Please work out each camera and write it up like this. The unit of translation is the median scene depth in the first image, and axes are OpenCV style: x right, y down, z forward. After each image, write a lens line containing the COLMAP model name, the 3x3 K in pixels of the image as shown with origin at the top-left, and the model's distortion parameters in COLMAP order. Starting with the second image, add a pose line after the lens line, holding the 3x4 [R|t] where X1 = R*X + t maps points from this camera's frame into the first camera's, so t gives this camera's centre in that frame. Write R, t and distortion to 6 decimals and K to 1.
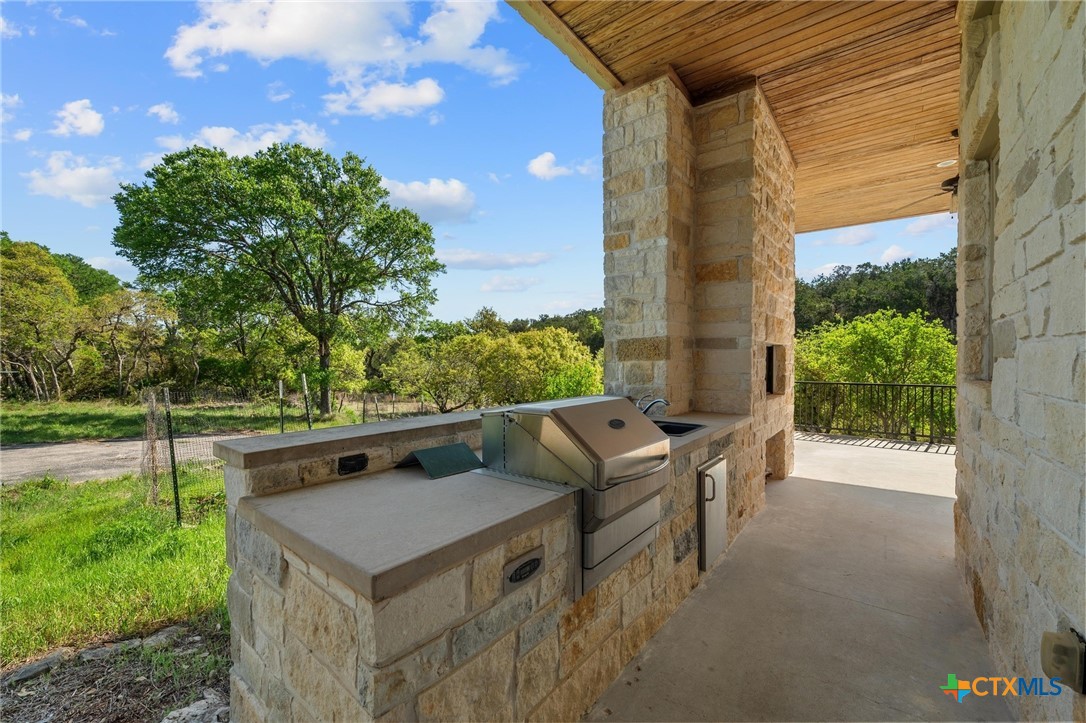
lens RADIAL K [[432.1, 0, 543.0], [0, 432.1, 361.5], [0, 0, 1]] dist [-0.004325, 0.000079]
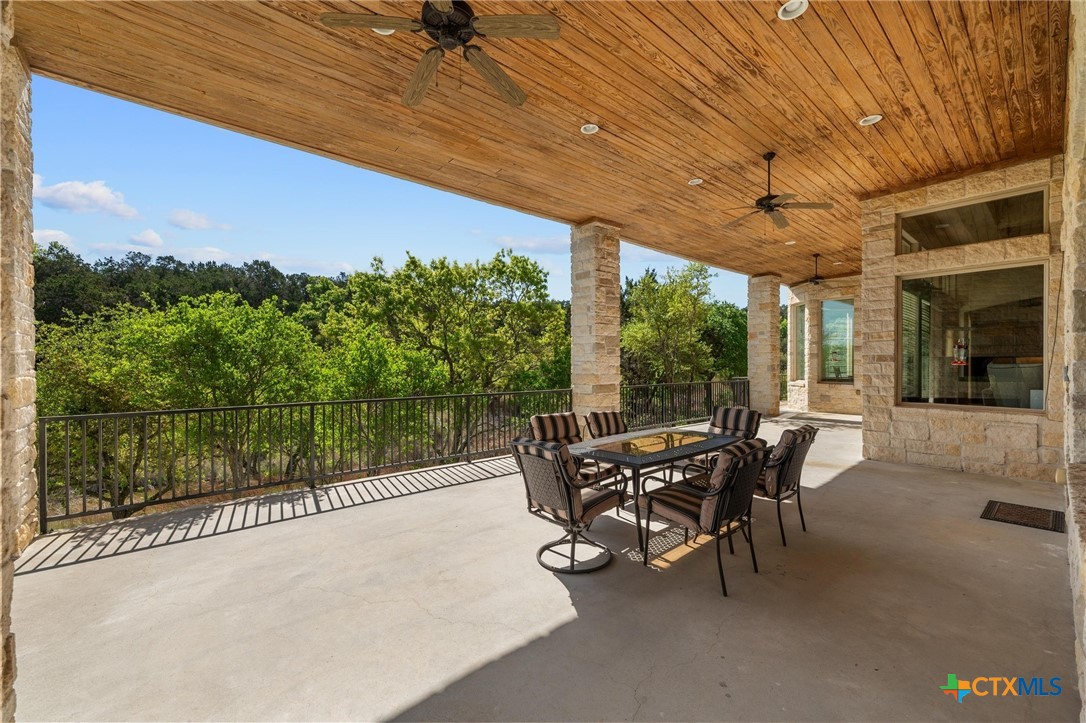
lens RADIAL K [[432.1, 0, 543.0], [0, 432.1, 361.5], [0, 0, 1]] dist [-0.004325, 0.000079]
pose [[0.206685, 0.000074, 0.978408, 0.202573], [0.009229, 0.999955, -0.002025, -0.003614], [-0.978364, 0.009449, 0.206675, 0.327864]]
